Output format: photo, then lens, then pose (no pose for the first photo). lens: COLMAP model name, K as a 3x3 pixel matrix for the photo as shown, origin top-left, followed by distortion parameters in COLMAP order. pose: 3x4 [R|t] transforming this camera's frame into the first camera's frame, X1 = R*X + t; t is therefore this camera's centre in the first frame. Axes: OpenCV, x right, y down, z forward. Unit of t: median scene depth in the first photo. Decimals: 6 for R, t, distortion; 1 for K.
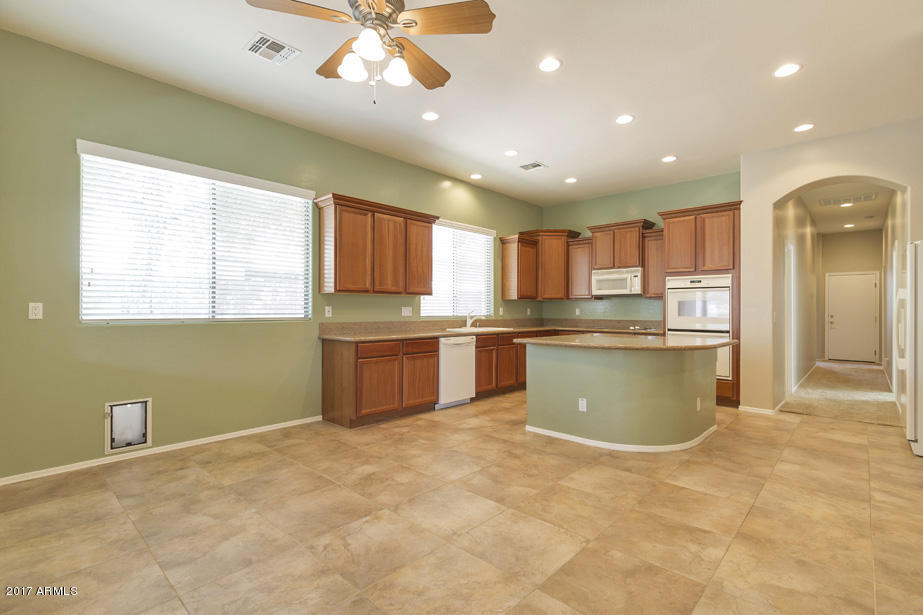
lens RADIAL K [[432.6, 0, 462.7], [0, 432.6, 306.8], [0, 0, 1]] dist [0.002908, 0.000209]
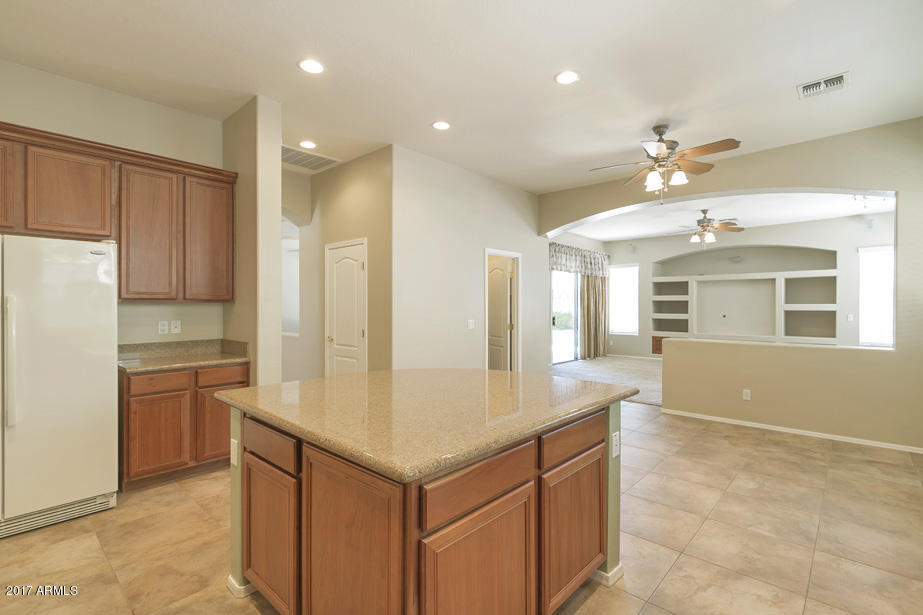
lens RADIAL K [[432.6, 0, 459.3], [0, 432.6, 304.2], [0, 0, 1]] dist [0.002908, 0.000209]
pose [[-0.999992, -0.003418, -0.001973, 0.289249], [-0.003400, 0.999953, -0.009038, -0.022011], [0.002004, -0.009031, -0.999957, 1.292553]]
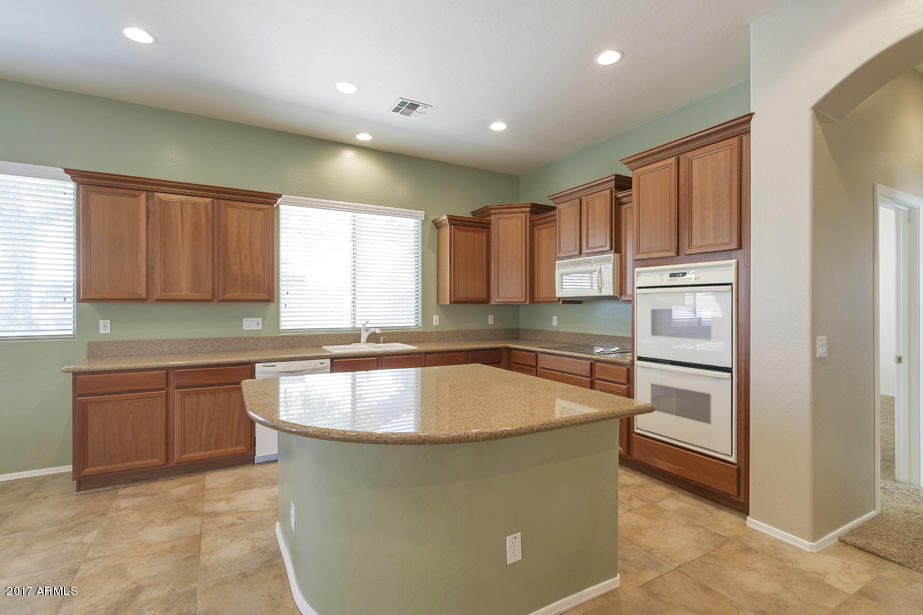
lens RADIAL K [[432.6, 0, 464.1], [0, 432.6, 305.3], [0, 0, 1]] dist [0.002908, 0.000209]
pose [[0.953912, -0.002871, -0.300072, 0.492909], [0.004807, 0.999972, 0.005714, -0.026401], [0.300048, -0.006893, 0.953899, 0.429856]]
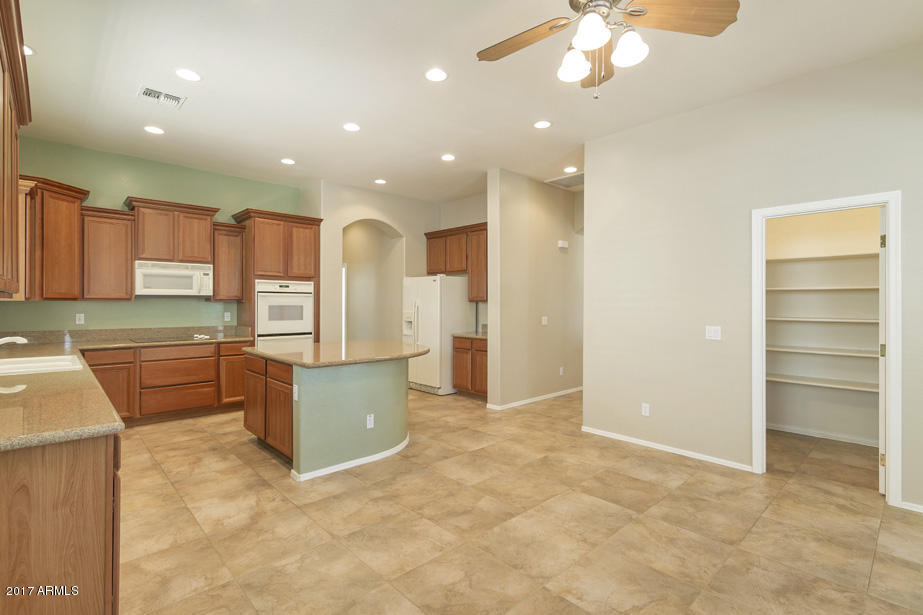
lens RADIAL K [[432.6, 0, 463.9], [0, 432.6, 307.0], [0, 0, 1]] dist [0.002908, 0.000209]
pose [[0.064022, -0.011958, 0.997877, -0.506738], [-0.010855, 0.999861, 0.012678, -0.030369], [-0.997889, -0.011643, 0.063883, 0.567753]]
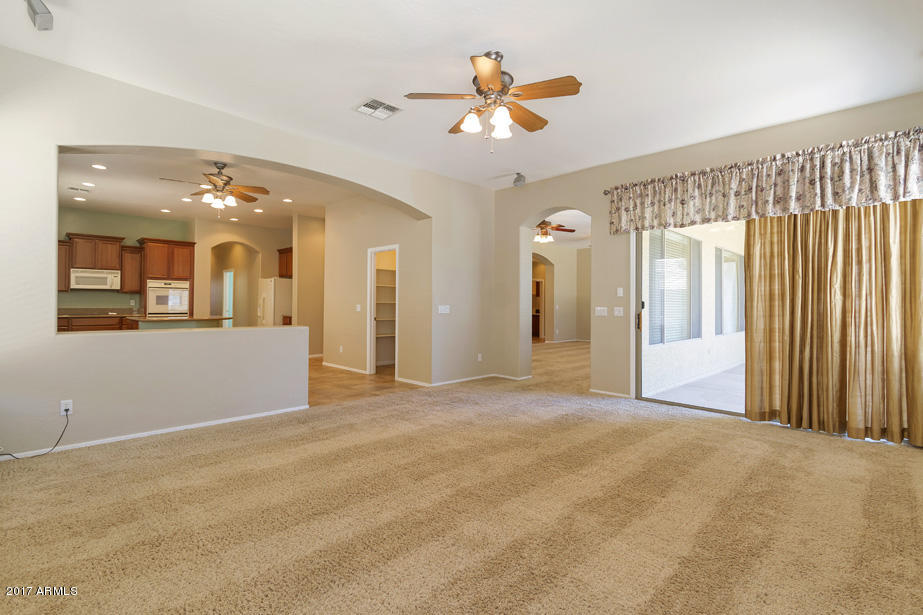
lens RADIAL K [[432.6, 0, 463.4], [0, 432.6, 298.8], [0, 0, 1]] dist [0.002908, 0.000209]
pose [[0.030175, 0.008601, 0.999508, -1.227898], [-0.016155, 0.999837, -0.008116, -0.007205], [-0.999414, -0.015902, 0.030309, -0.217872]]
